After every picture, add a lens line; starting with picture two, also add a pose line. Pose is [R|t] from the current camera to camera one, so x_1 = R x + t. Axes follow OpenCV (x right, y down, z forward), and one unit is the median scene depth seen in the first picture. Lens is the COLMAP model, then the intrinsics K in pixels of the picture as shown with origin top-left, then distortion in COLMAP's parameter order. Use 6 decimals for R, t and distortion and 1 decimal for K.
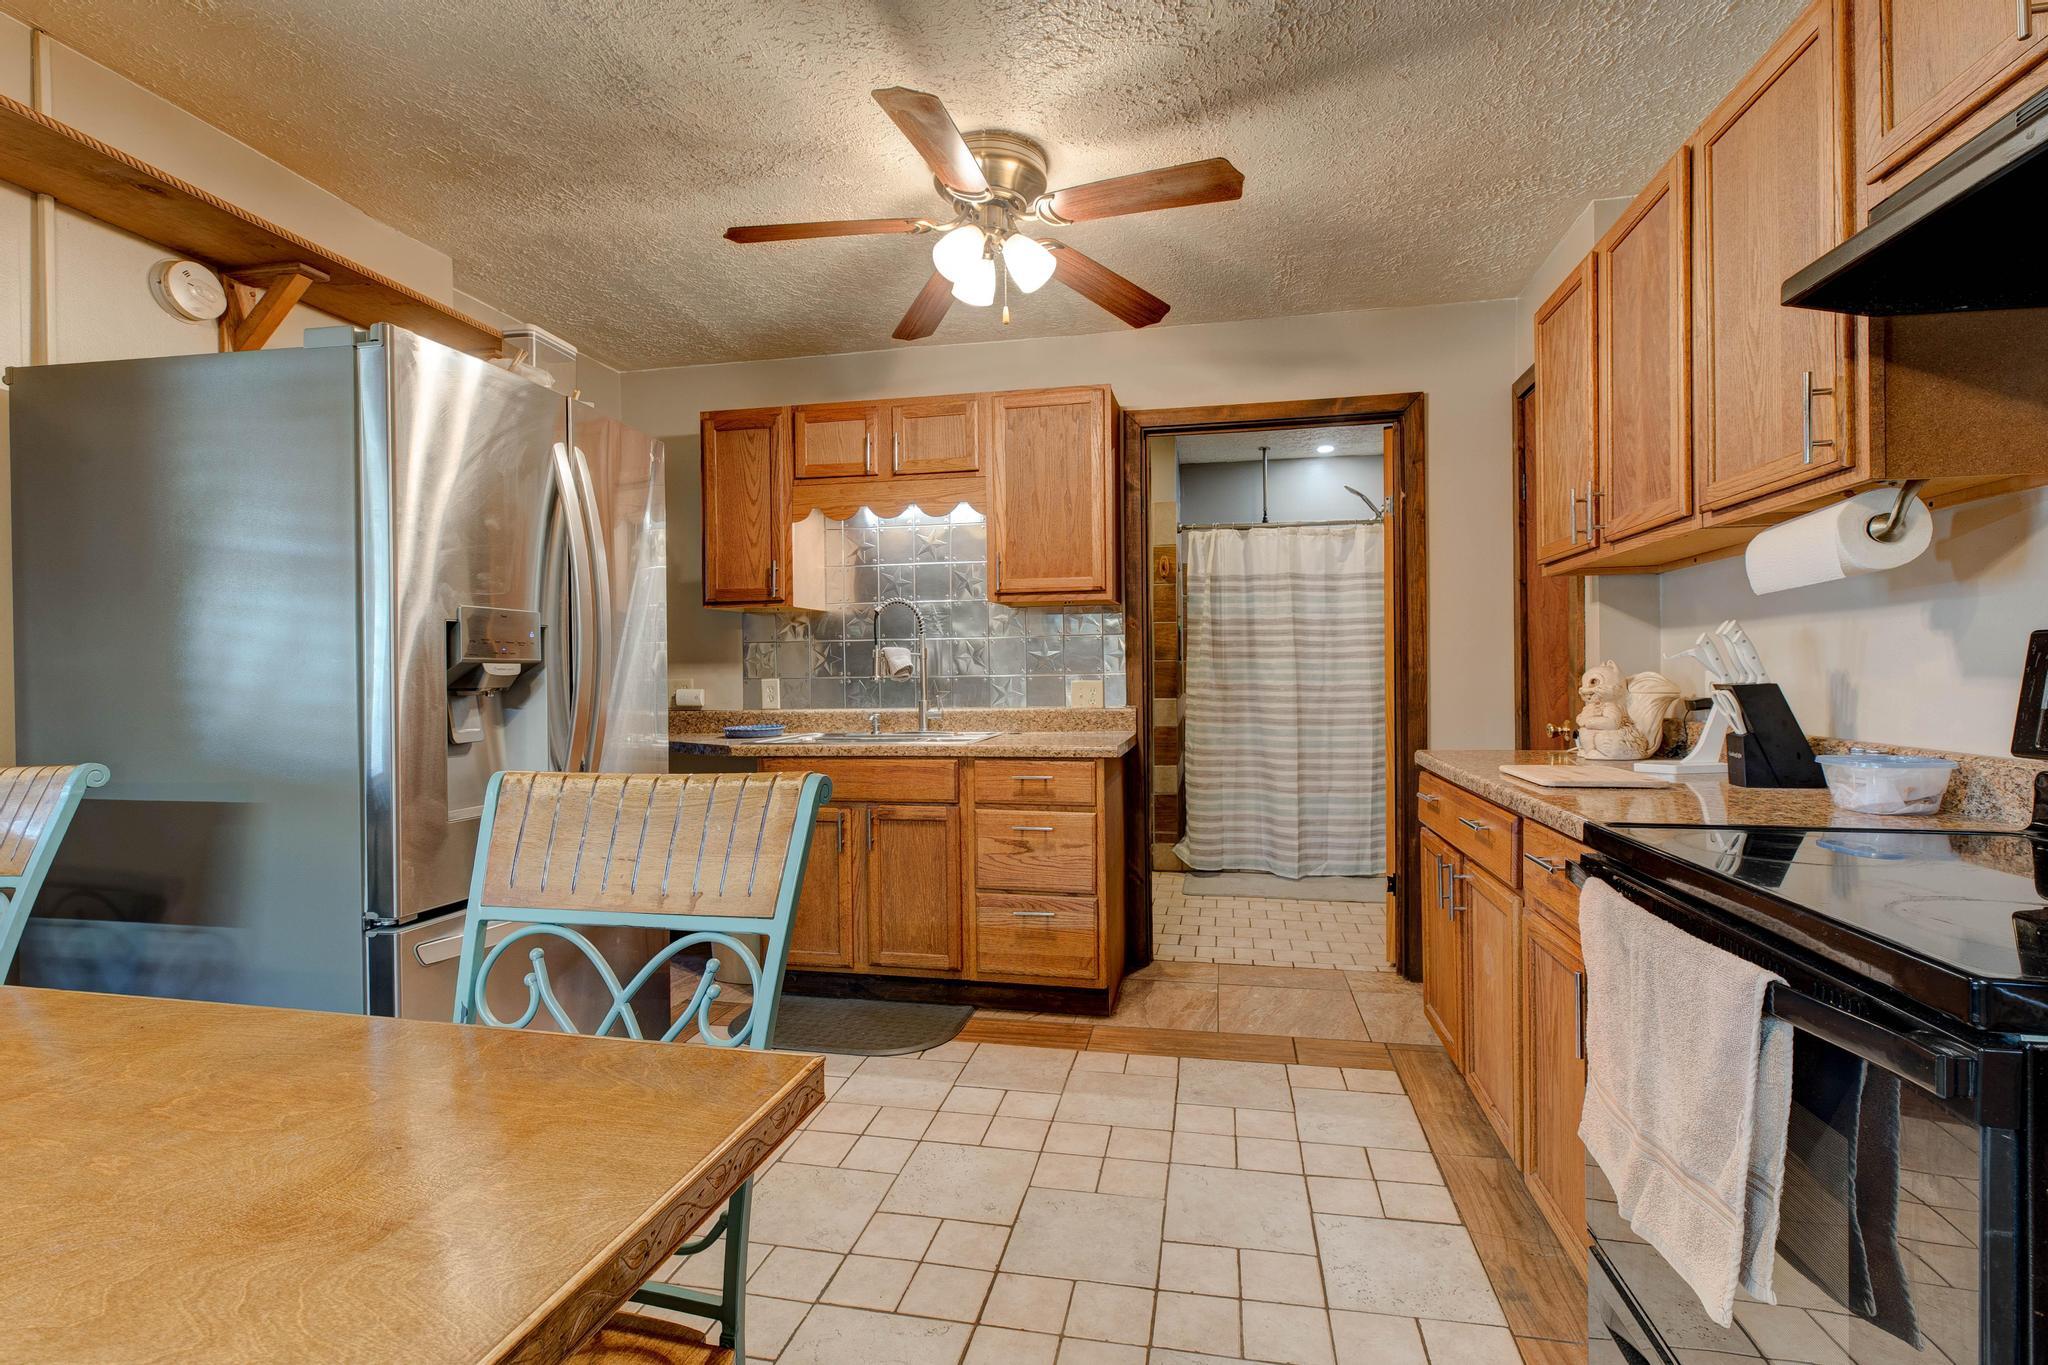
lens RADIAL K [[930.8, 0, 1017.1], [0, 930.8, 670.4], [0, 0, 1]] dist [0.004233, 0.000411]
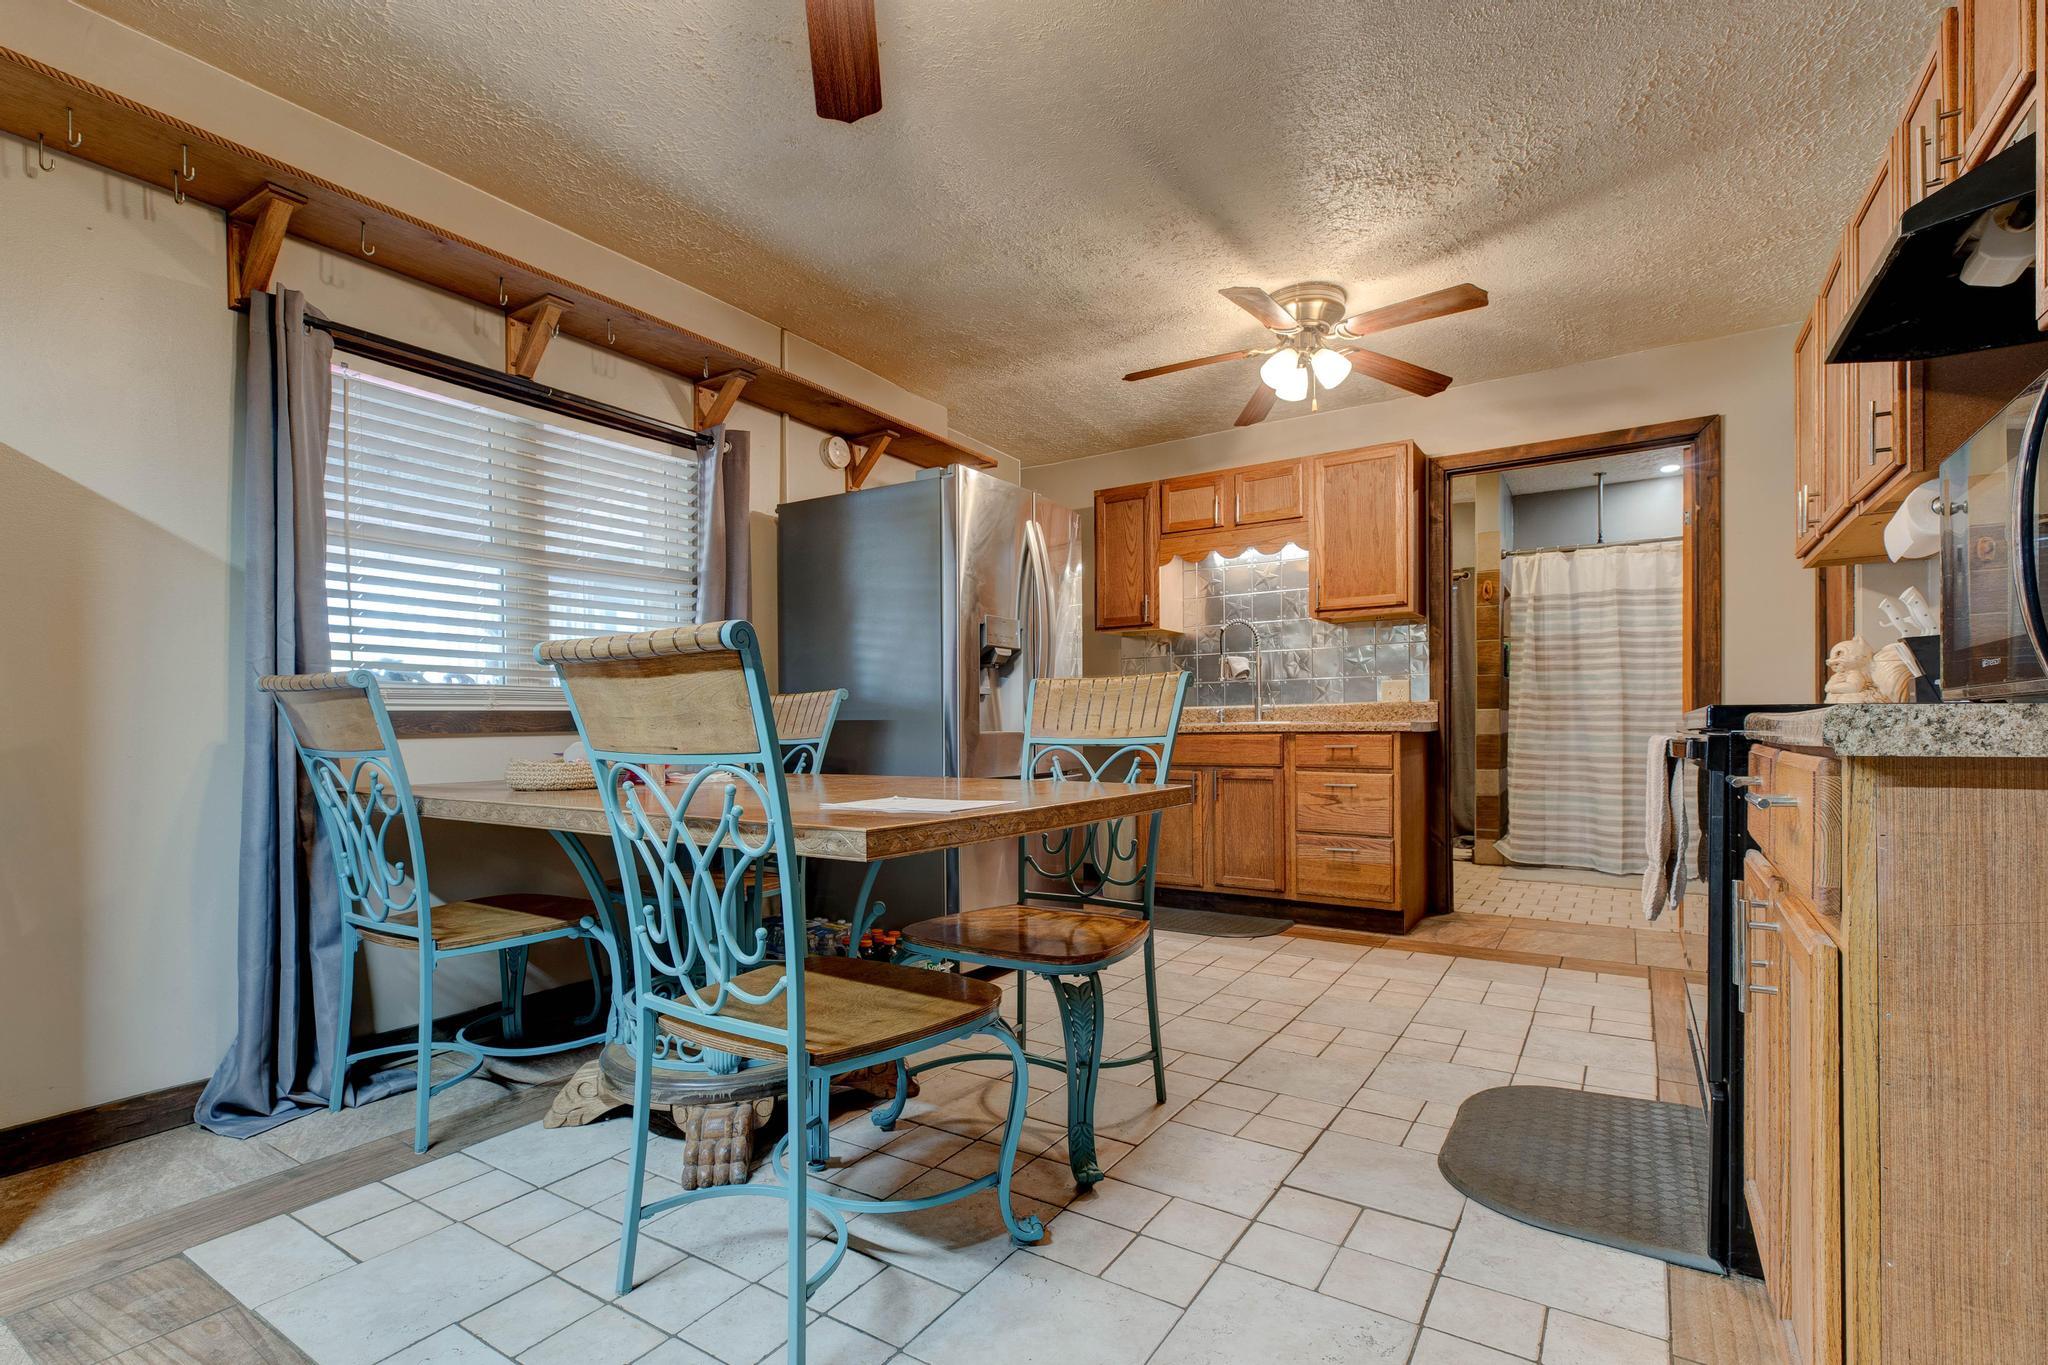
lens RADIAL K [[930.8, 0, 1002.0], [0, 930.8, 730.9], [0, 0, 1]] dist [0.004233, 0.000411]
pose [[0.925942, 0.006171, -0.377617, 0.055443], [-0.005501, 0.999981, 0.002853, 0.072876], [0.377627, -0.000564, 0.925958, -0.318991]]
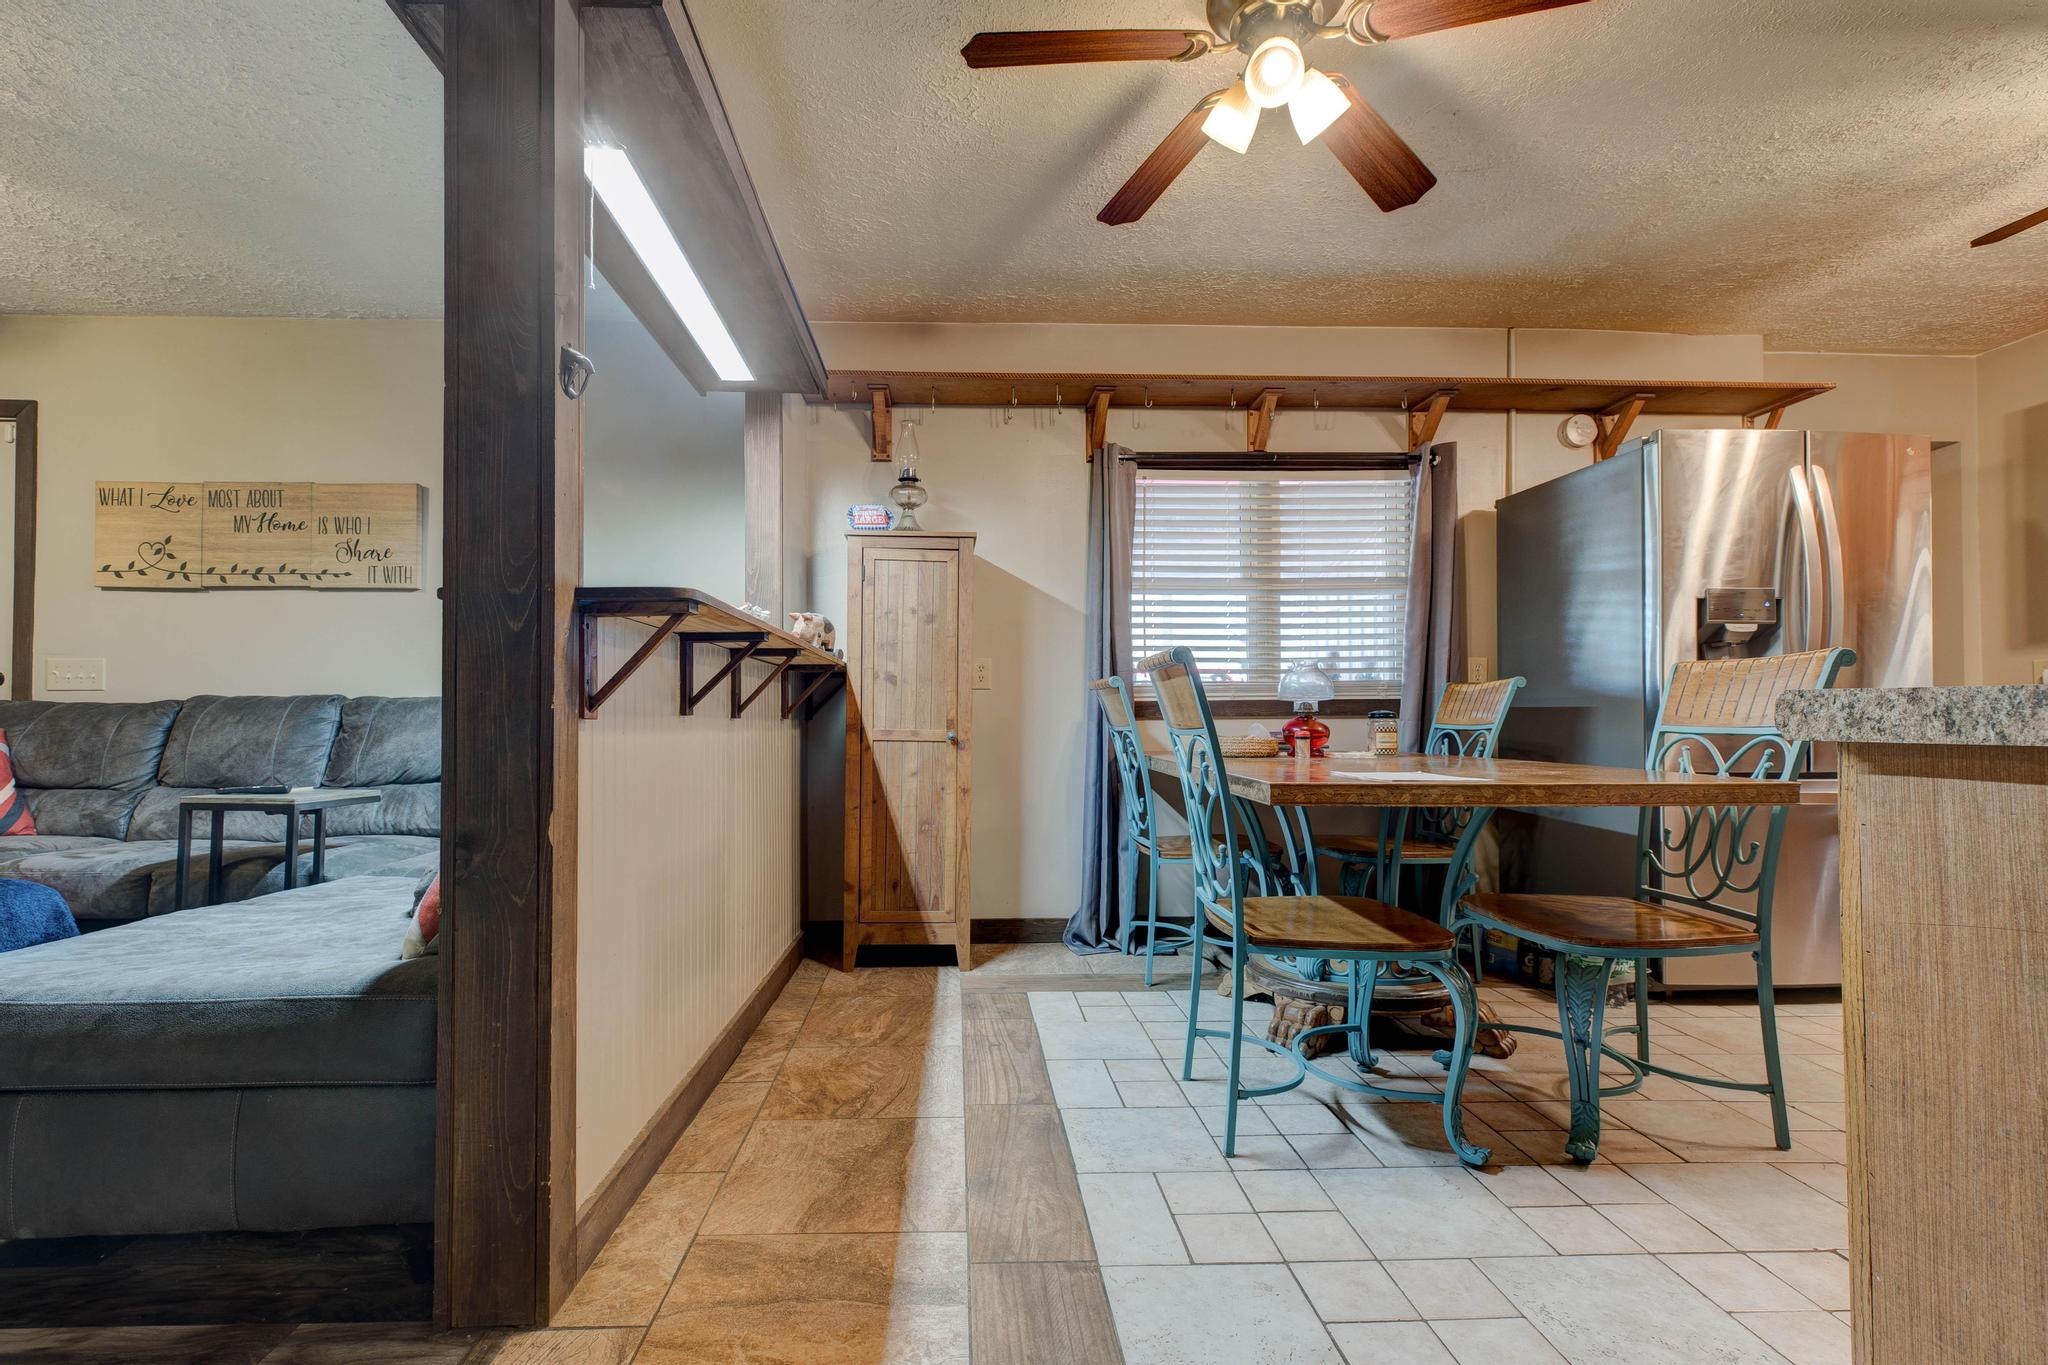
lens RADIAL K [[930.8, 0, 979.3], [0, 930.8, 705.9], [0, 0, 1]] dist [0.004233, 0.000411]
pose [[0.219459, -0.000712, -0.975621, 0.336682], [-0.009102, 0.999955, -0.002777, 0.072438], [0.975579, 0.009490, 0.219443, -0.277866]]
